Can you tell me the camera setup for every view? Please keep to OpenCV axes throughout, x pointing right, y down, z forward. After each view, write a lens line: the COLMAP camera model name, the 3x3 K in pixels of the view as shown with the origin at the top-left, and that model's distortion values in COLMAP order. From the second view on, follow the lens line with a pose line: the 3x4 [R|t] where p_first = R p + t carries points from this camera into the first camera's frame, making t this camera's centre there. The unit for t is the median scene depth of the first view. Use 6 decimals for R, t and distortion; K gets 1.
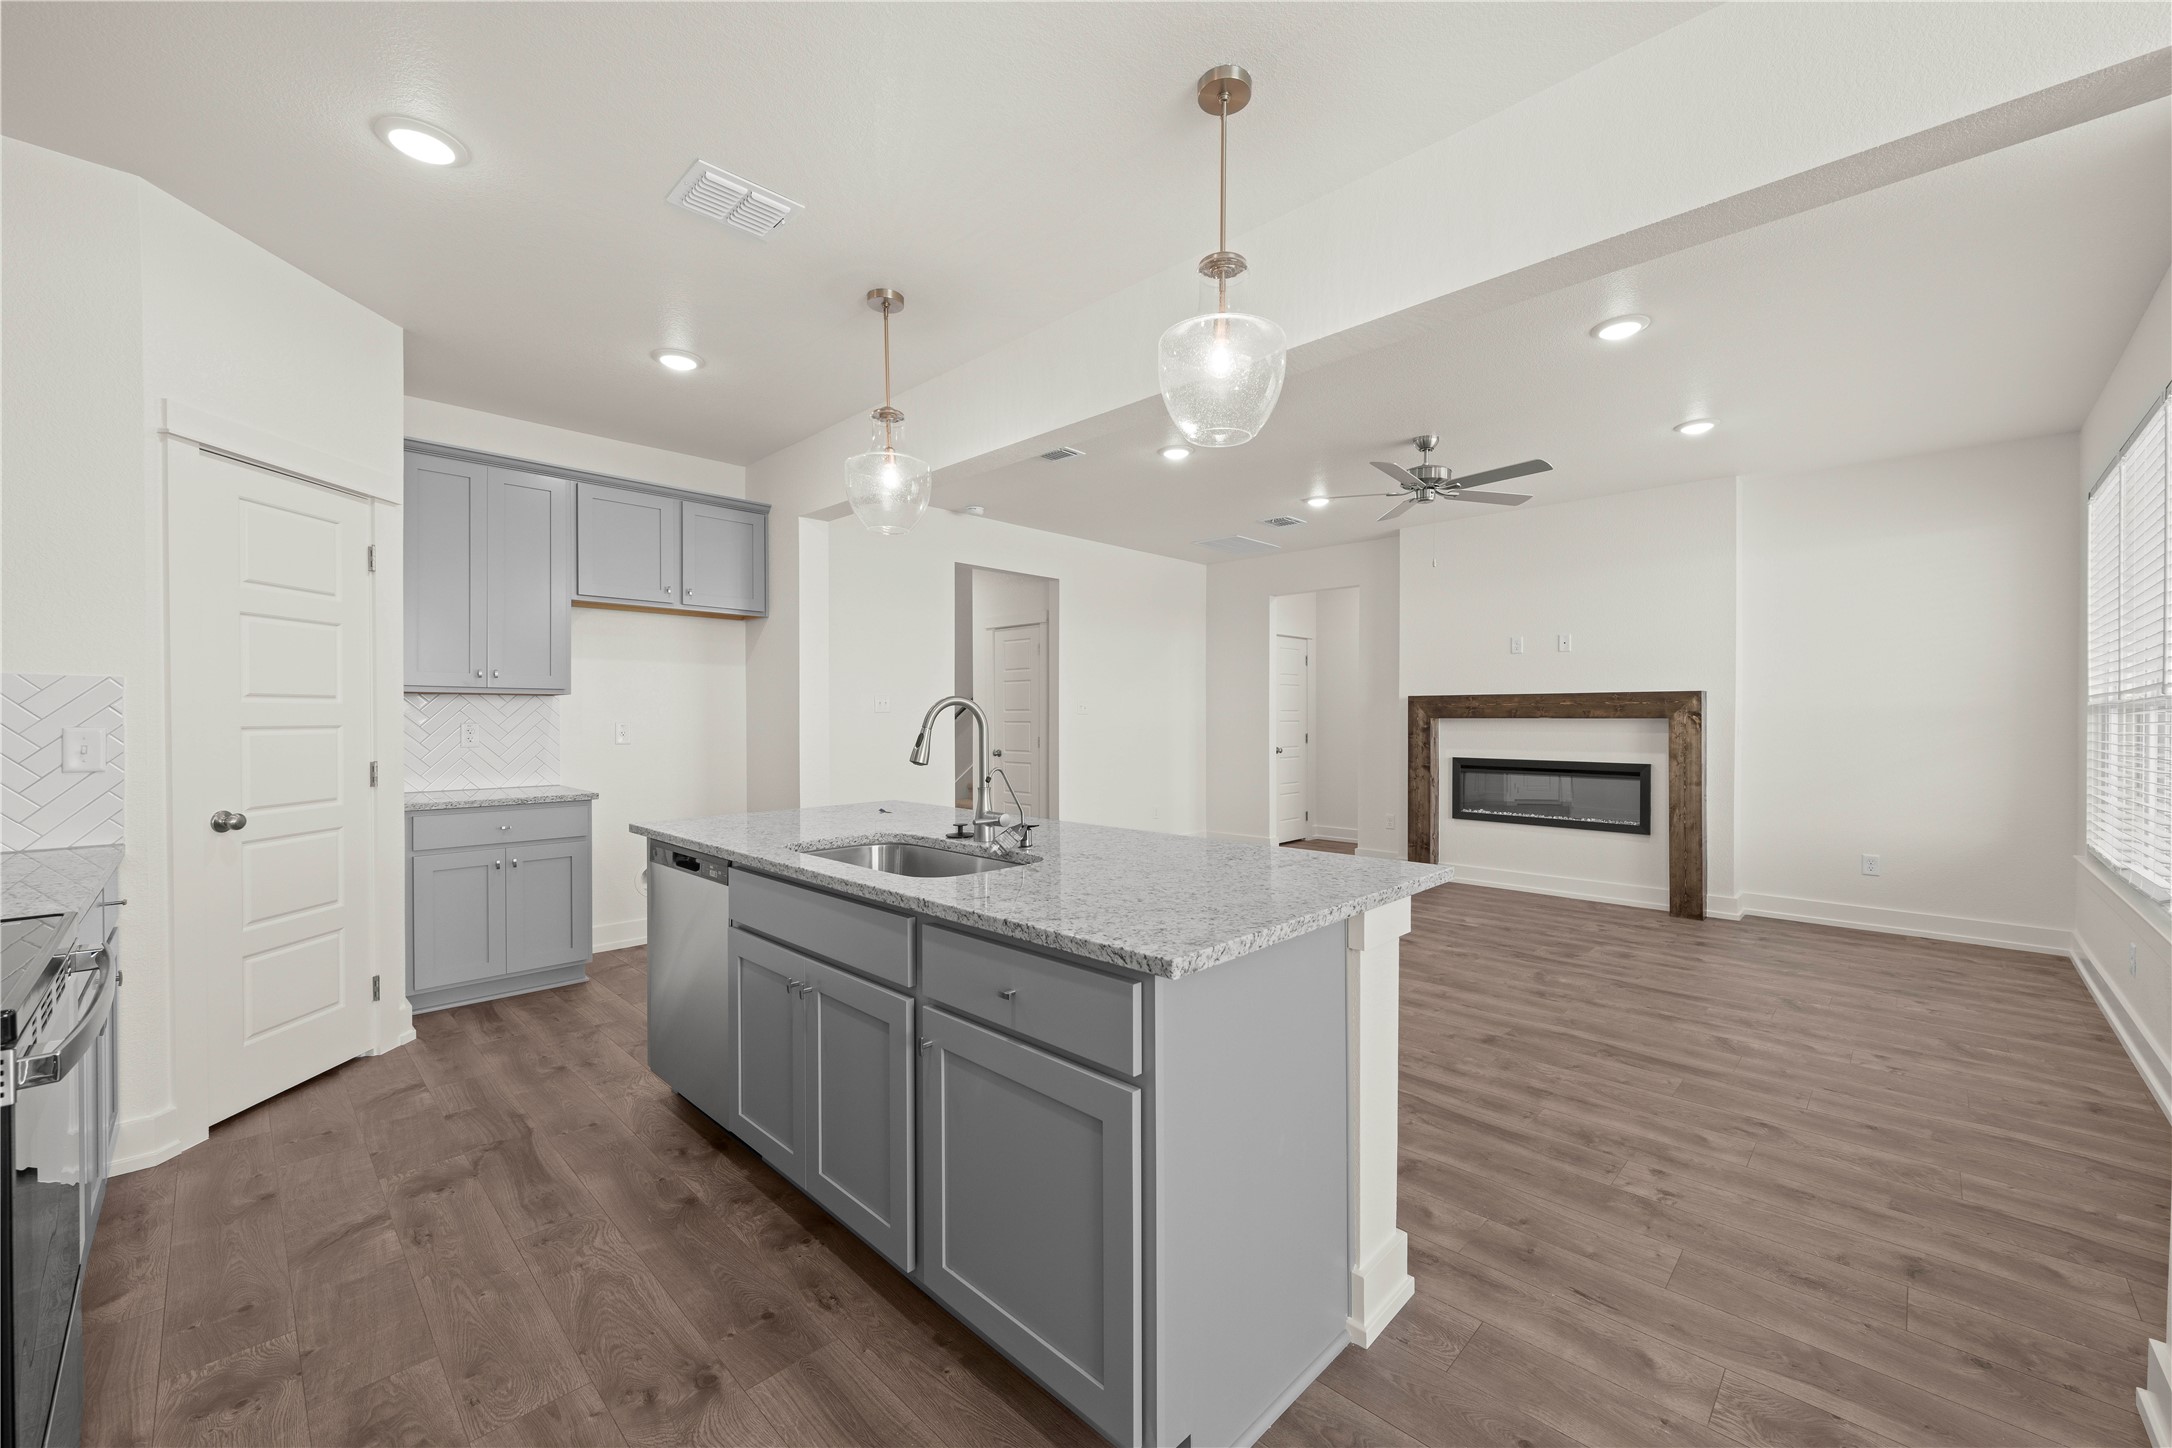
lens RADIAL K [[855.2, 0, 1091.7], [0, 855.2, 716.3], [0, 0, 1]] dist [0.000138, -0.000598]
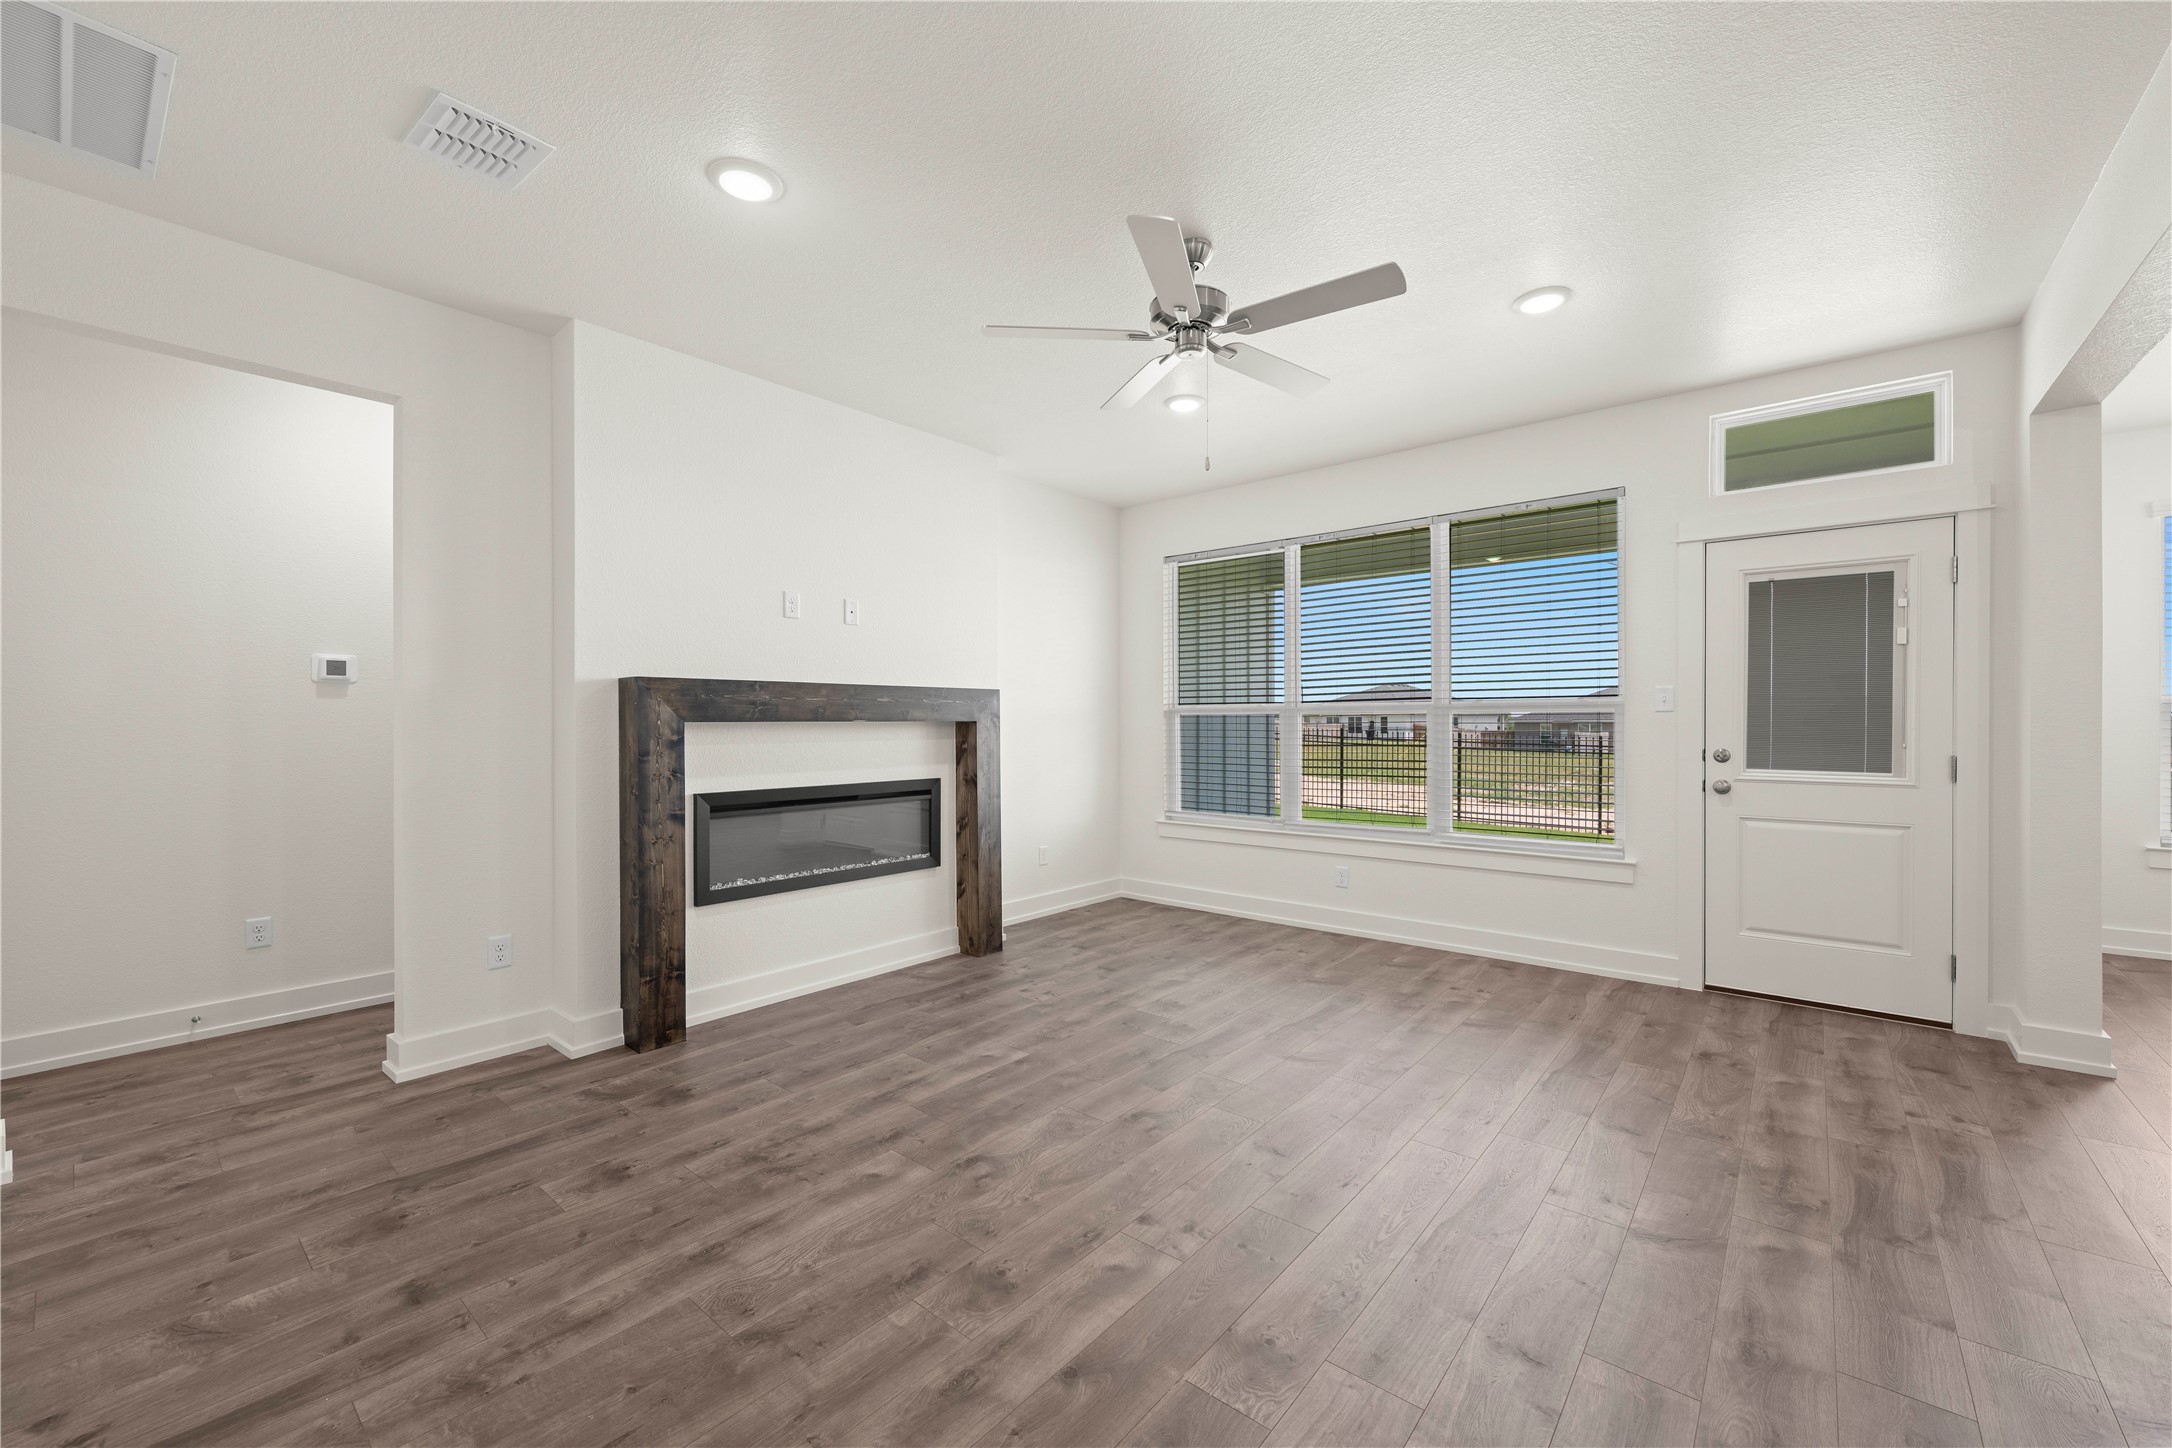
lens RADIAL K [[855.2, 0, 1100.4], [0, 855.2, 727.5], [0, 0, 1]] dist [0.000138, -0.000598]
pose [[-0.082804, -0.009718, 0.996519, -0.341298], [0.000987, 0.999951, 0.009834, 0.001834], [-0.996565, 0.001797, -0.082790, 1.938569]]
